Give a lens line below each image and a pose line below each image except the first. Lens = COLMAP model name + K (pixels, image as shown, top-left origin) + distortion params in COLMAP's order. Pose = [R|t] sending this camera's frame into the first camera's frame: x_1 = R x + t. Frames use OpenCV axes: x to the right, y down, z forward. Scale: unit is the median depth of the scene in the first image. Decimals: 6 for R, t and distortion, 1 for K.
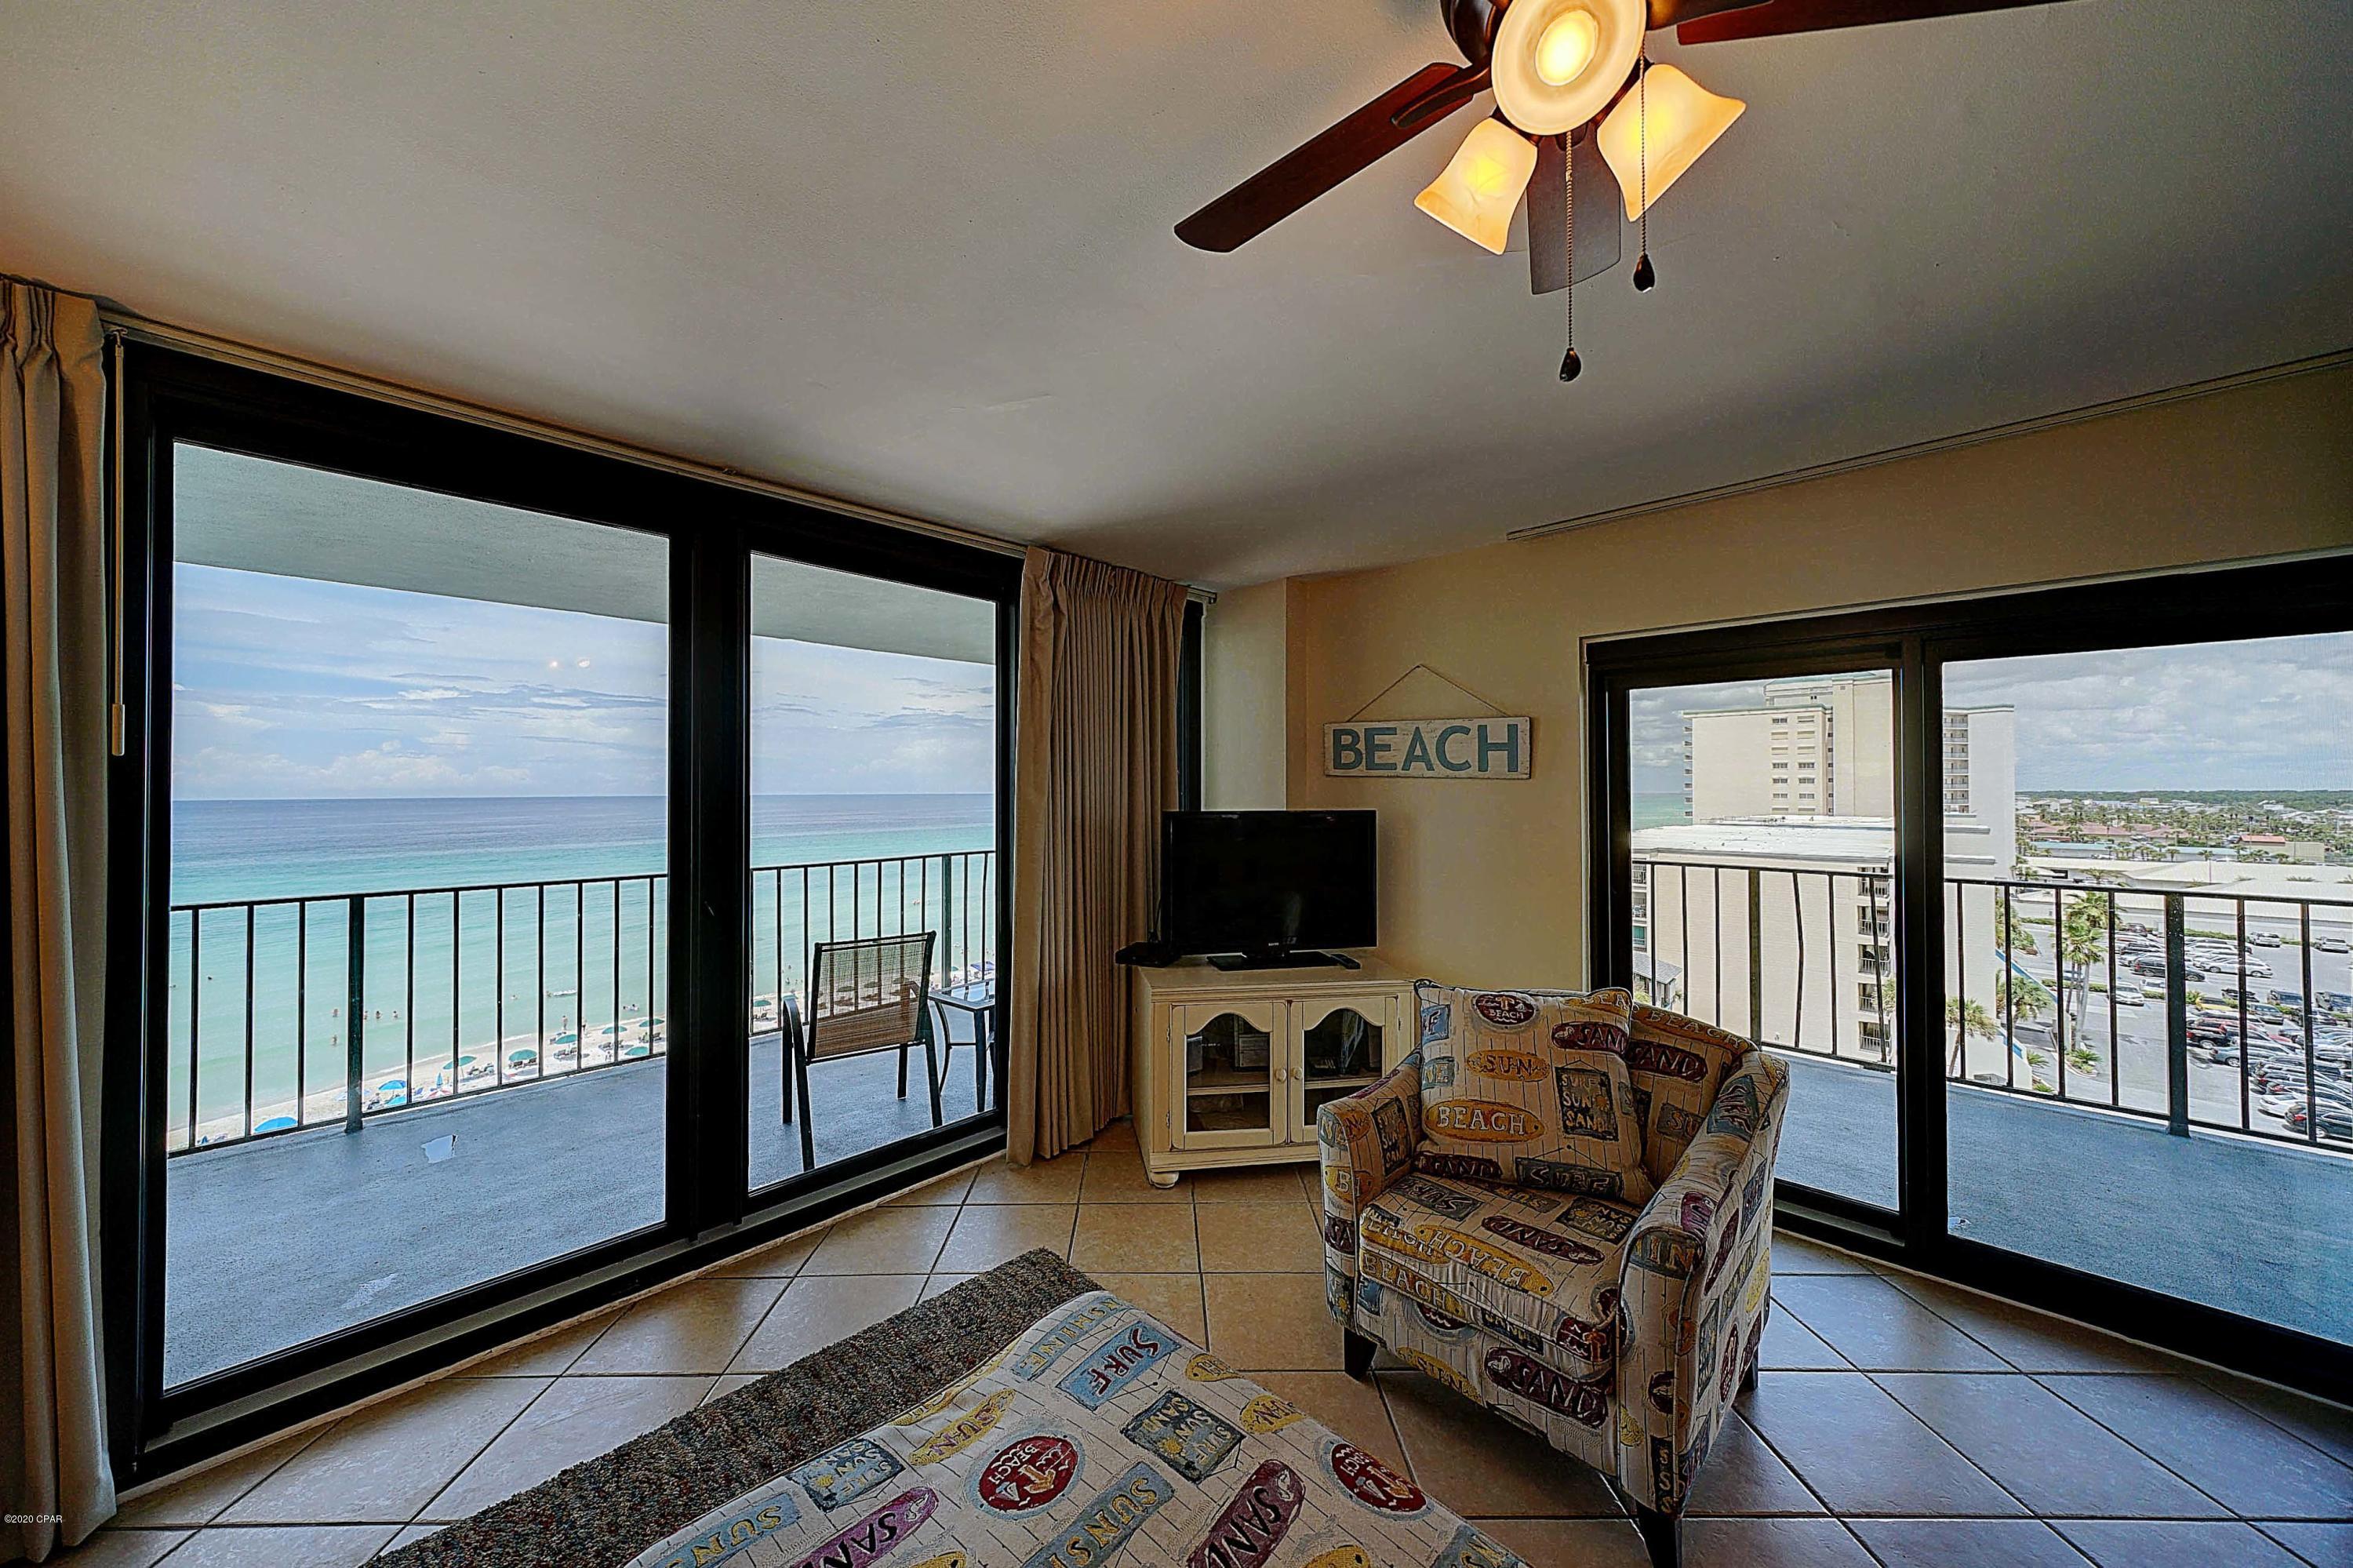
lens RADIAL K [[806.0, 0, 1161.0], [0, 806.0, 782.4], [0, 0, 1]] dist [0.002732, -0.000376]
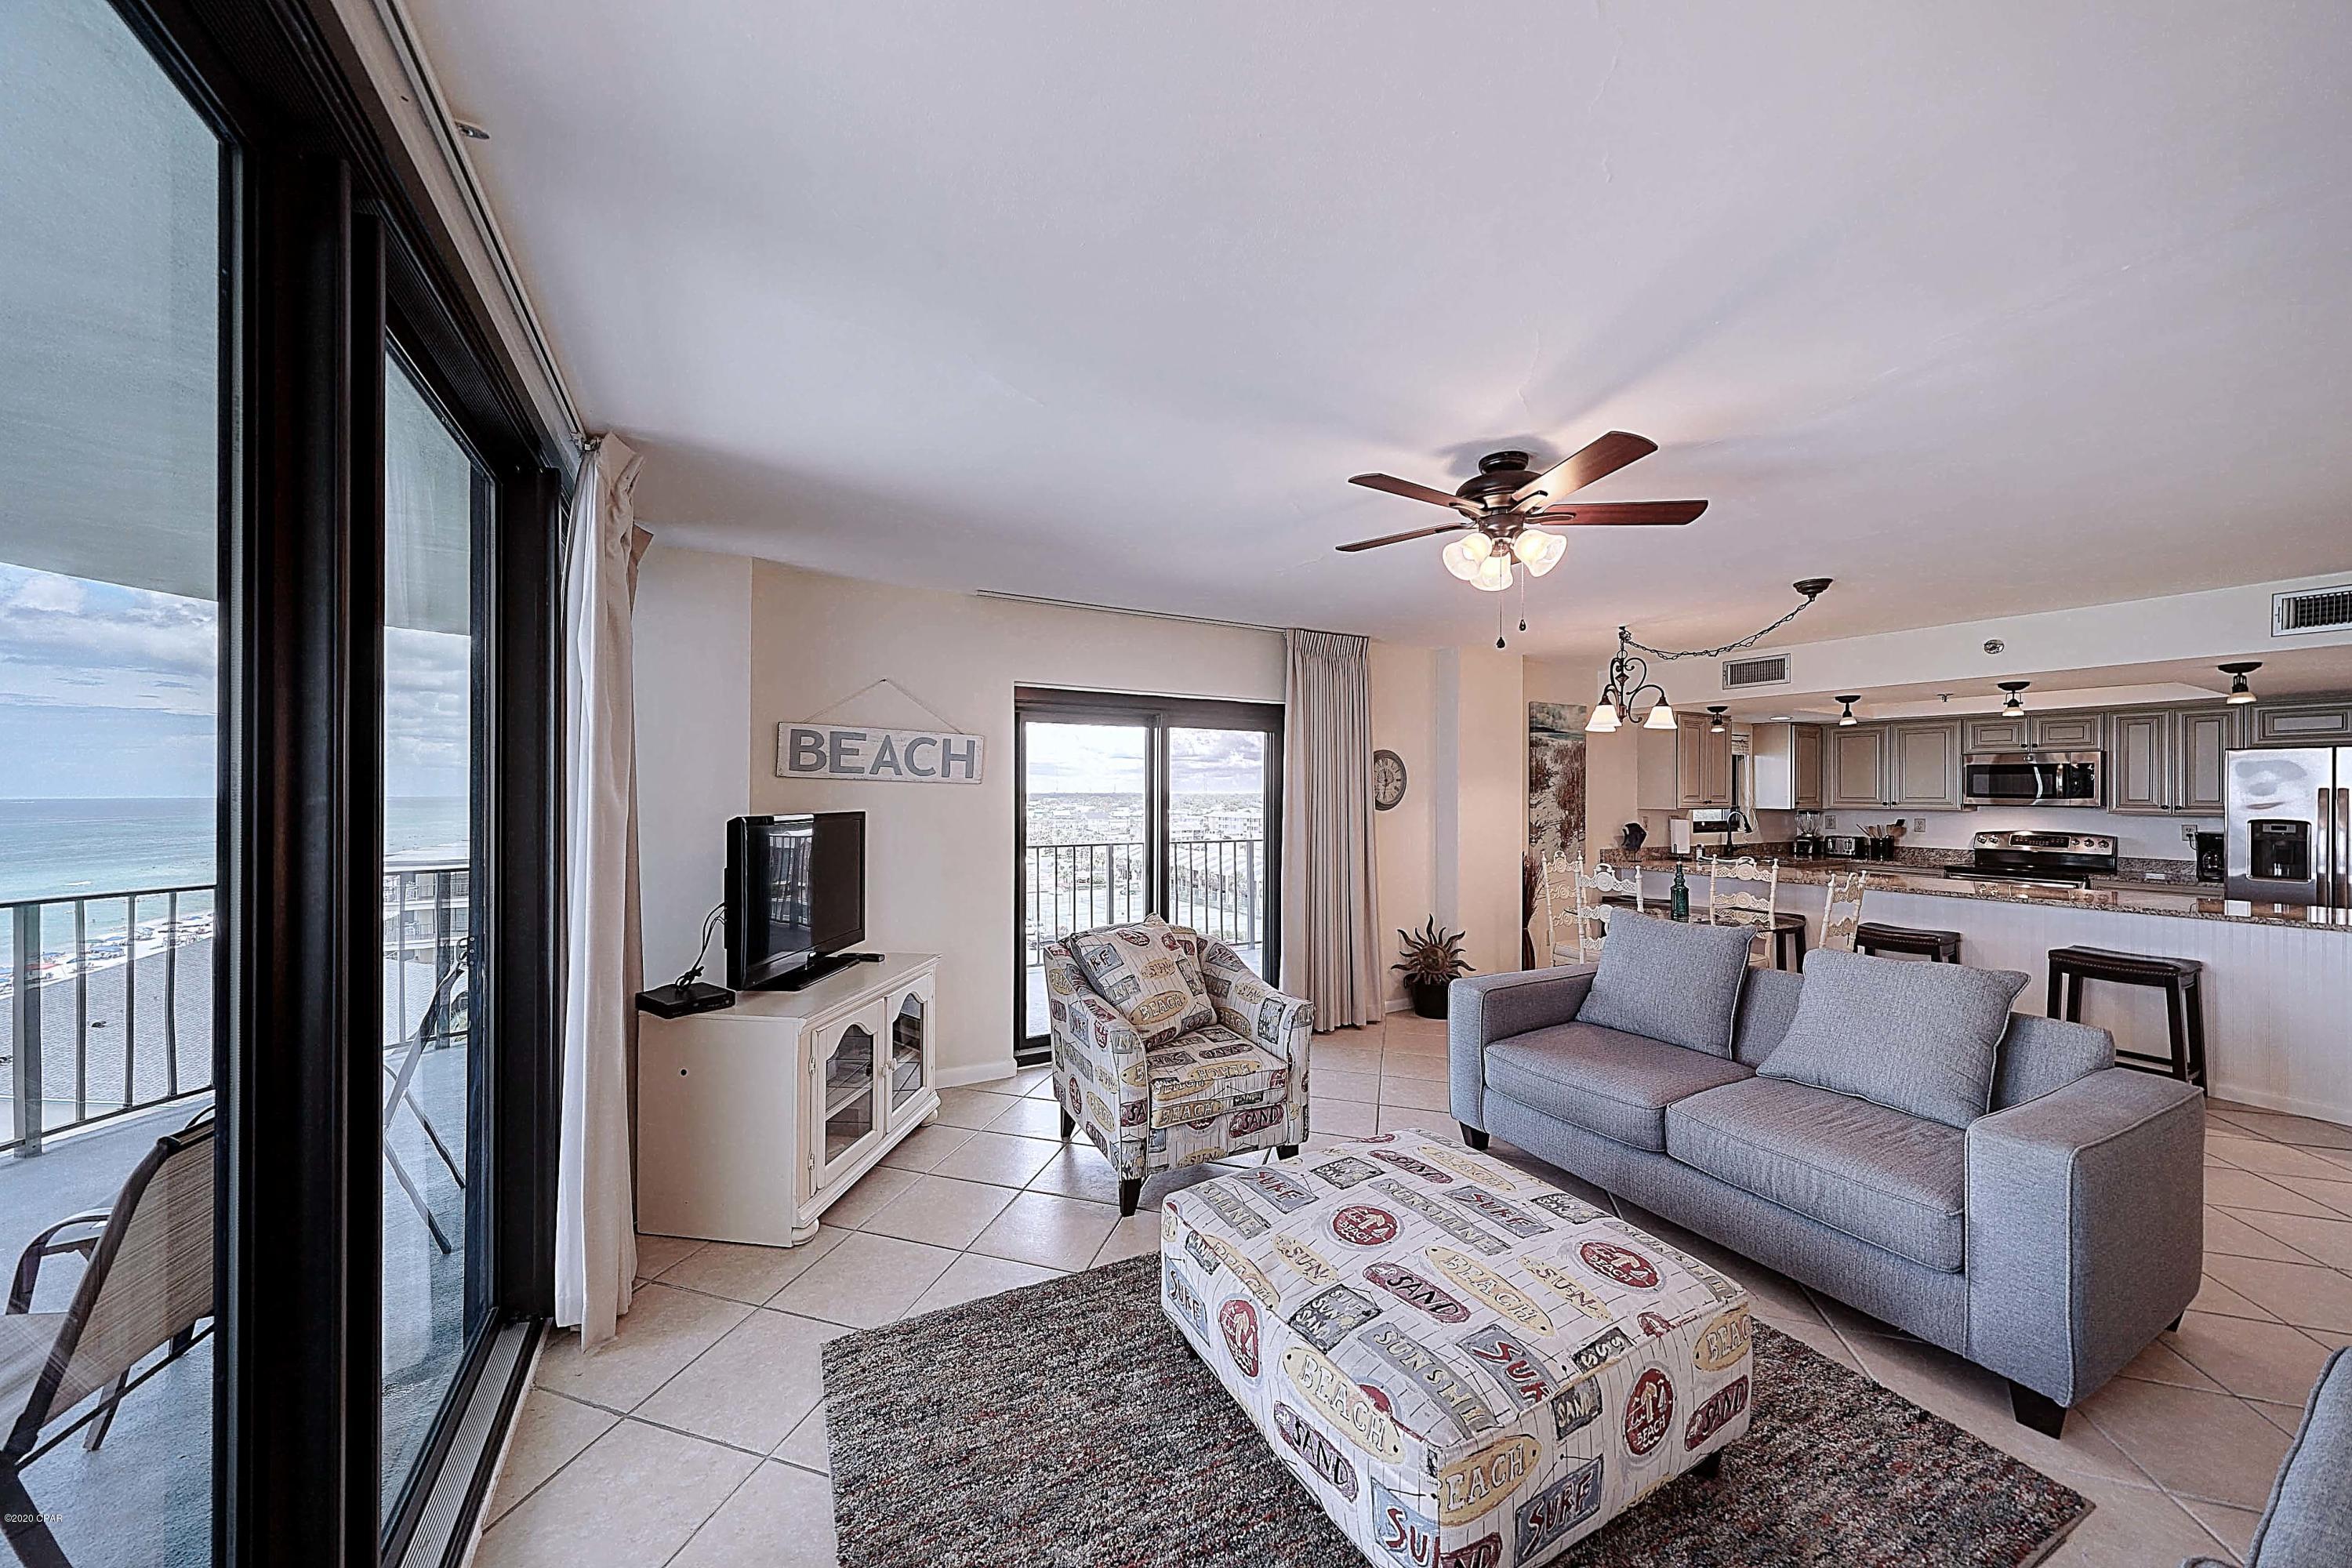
lens RADIAL K [[805.6, 0, 1140.9], [0, 805.6, 788.3], [0, 0, 1]] dist [0.002732, -0.000376]
pose [[0.300399, 0.004526, 0.953803, -0.685623], [-0.010799, 0.999941, -0.001344, 0.001966], [-0.953753, -0.009896, 0.300430, 0.361931]]
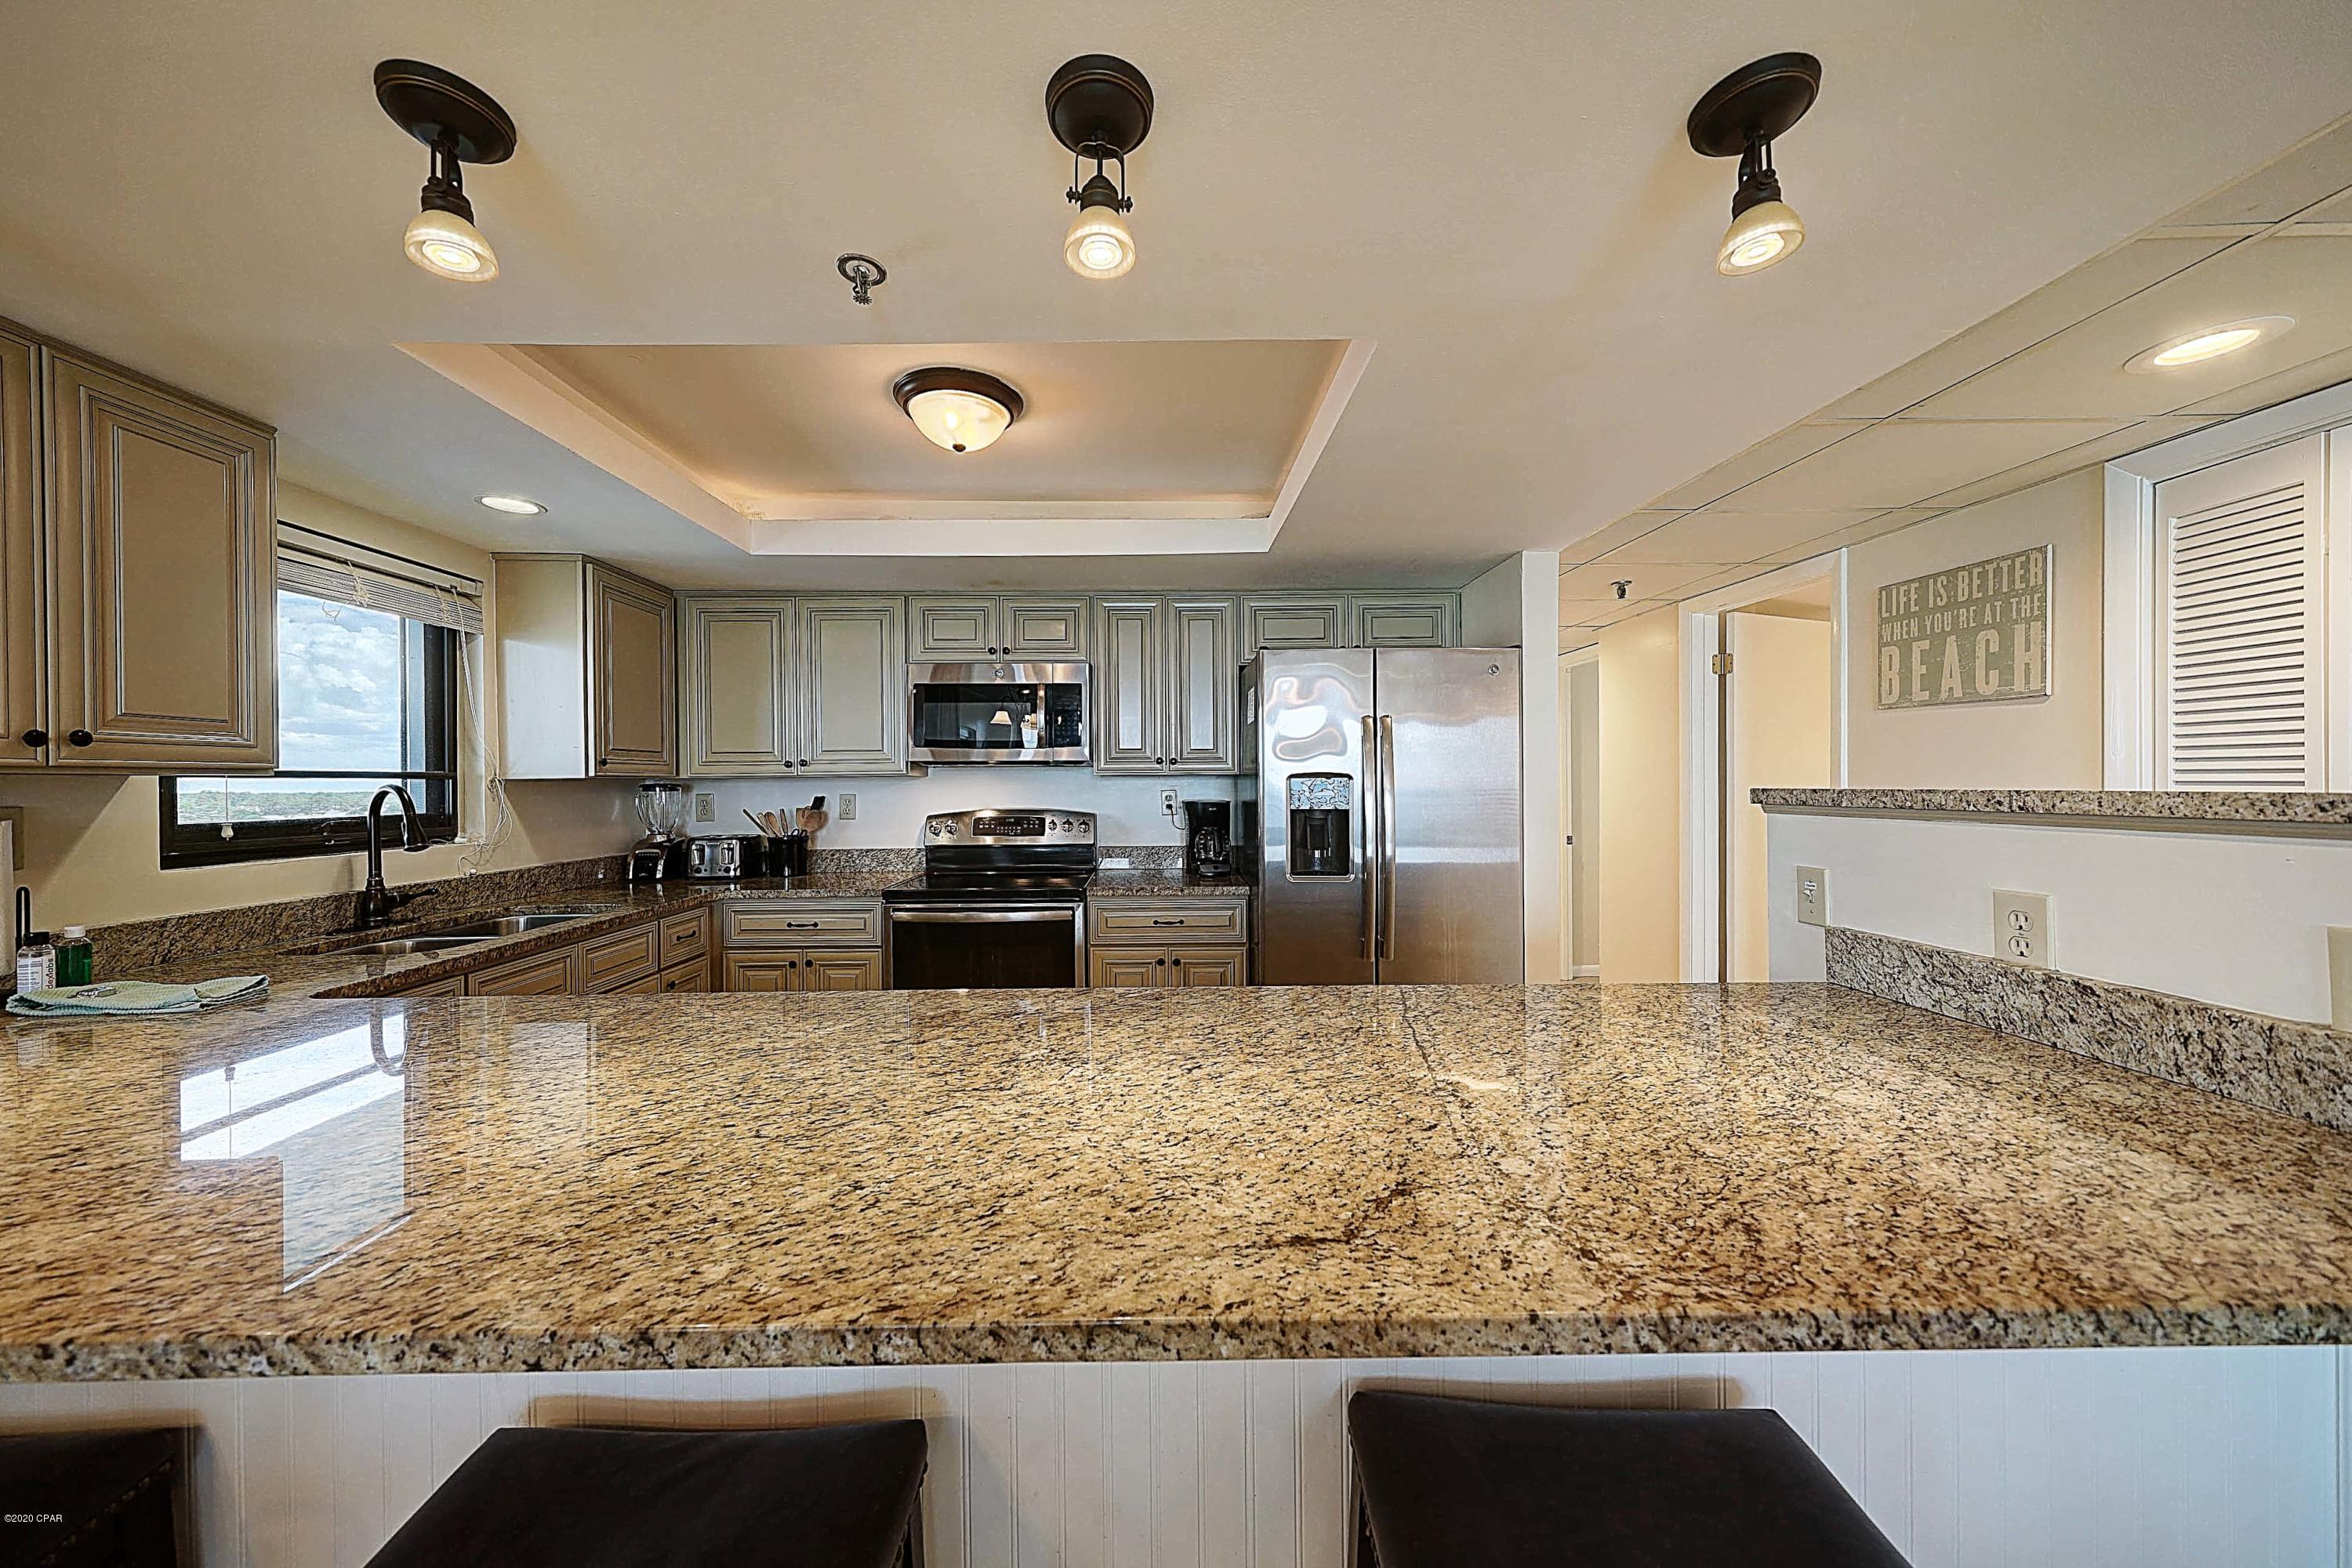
lens RADIAL K [[805.6, 0, 1151.5], [0, 805.6, 785.4], [0, 0, 1]] dist [0.002732, -0.000376]
pose [[-0.711017, 0.001654, 0.703173, 0.926801], [0.004243, 0.999989, 0.001938, 0.045996], [-0.703162, 0.004362, -0.711016, -0.485256]]
